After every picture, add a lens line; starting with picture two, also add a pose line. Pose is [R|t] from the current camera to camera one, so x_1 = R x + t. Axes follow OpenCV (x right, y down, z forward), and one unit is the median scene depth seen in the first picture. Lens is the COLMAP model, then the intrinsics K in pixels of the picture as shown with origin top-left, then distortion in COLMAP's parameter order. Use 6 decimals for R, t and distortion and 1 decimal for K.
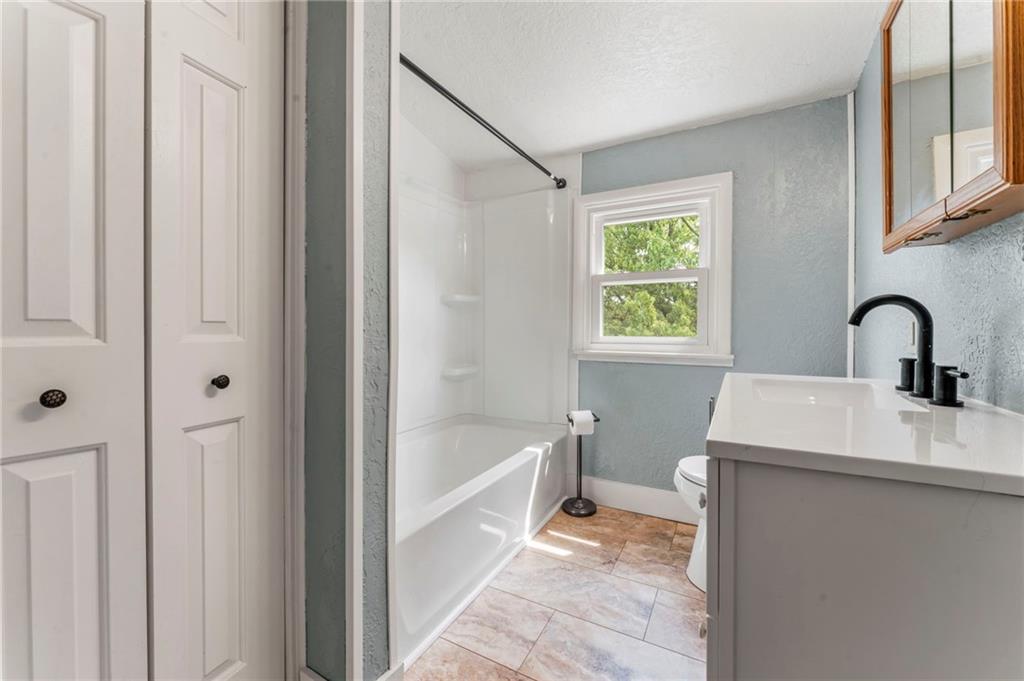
lens RADIAL K [[432.8, 0, 505.9], [0, 432.8, 331.9], [0, 0, 1]] dist [-0.001183, -0.000071]
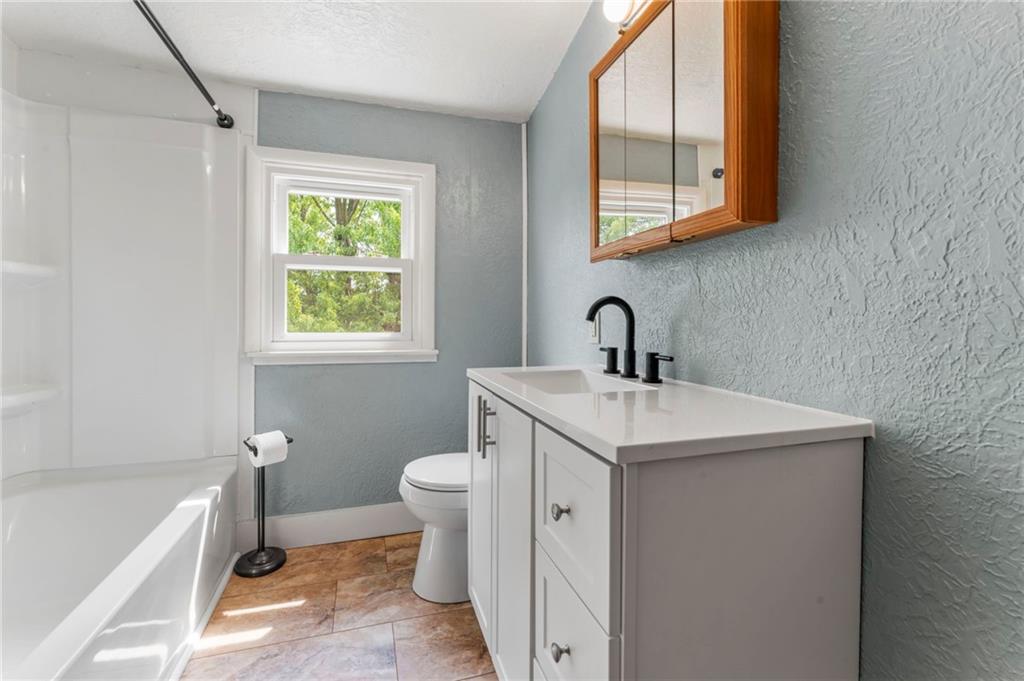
lens RADIAL K [[456.7, 0, 513.5], [0, 456.7, 326.6], [0, 0, 1]] dist [0.001475, -0.000034]
pose [[0.681784, -0.004716, 0.731538, -0.118256], [0.004118, 0.999988, 0.002608, -0.002126], [-0.731542, 0.001234, 0.681796, 0.152072]]
